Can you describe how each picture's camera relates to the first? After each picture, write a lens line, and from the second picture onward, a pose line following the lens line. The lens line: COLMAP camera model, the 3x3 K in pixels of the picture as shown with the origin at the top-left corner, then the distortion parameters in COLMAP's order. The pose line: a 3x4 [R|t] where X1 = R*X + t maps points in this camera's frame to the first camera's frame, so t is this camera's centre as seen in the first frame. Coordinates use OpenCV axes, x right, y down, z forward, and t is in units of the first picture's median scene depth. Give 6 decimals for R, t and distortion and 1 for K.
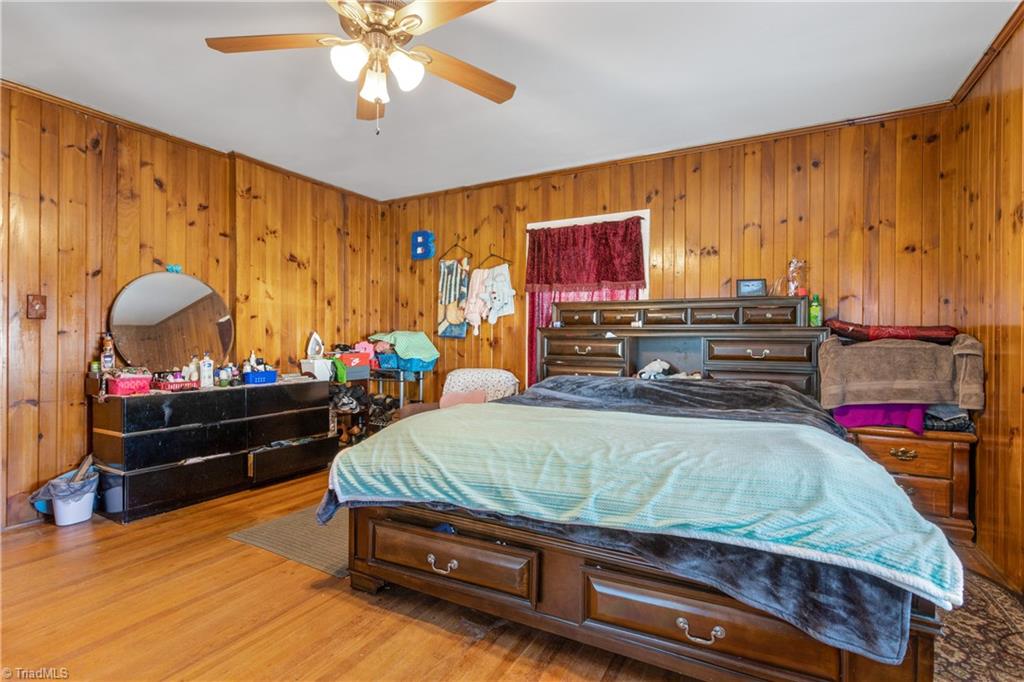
lens RADIAL K [[489.6, 0, 512.5], [0, 489.6, 343.0], [0, 0, 1]] dist [0.000100, 0.001437]
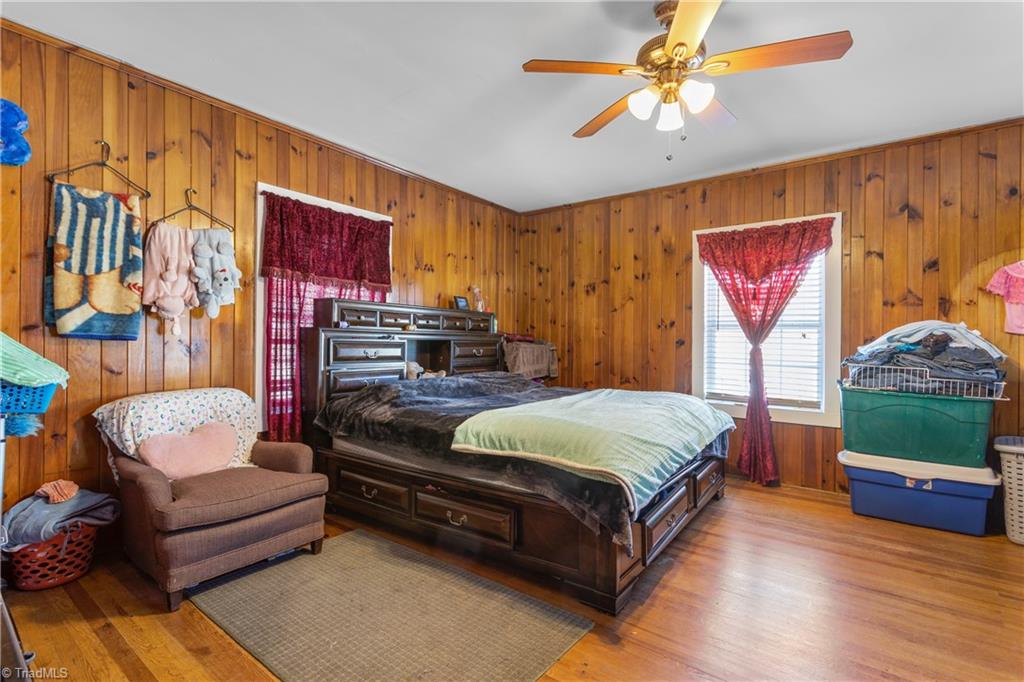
lens RADIAL K [[489.6, 0, 512.7], [0, 489.6, 340.0], [0, 0, 1]] dist [0.000100, 0.001437]
pose [[0.122261, -0.002490, 0.992495, -0.601072], [0.000182, 0.999997, 0.002486, -0.011172], [-0.992498, -0.000123, 0.122261, 0.507456]]
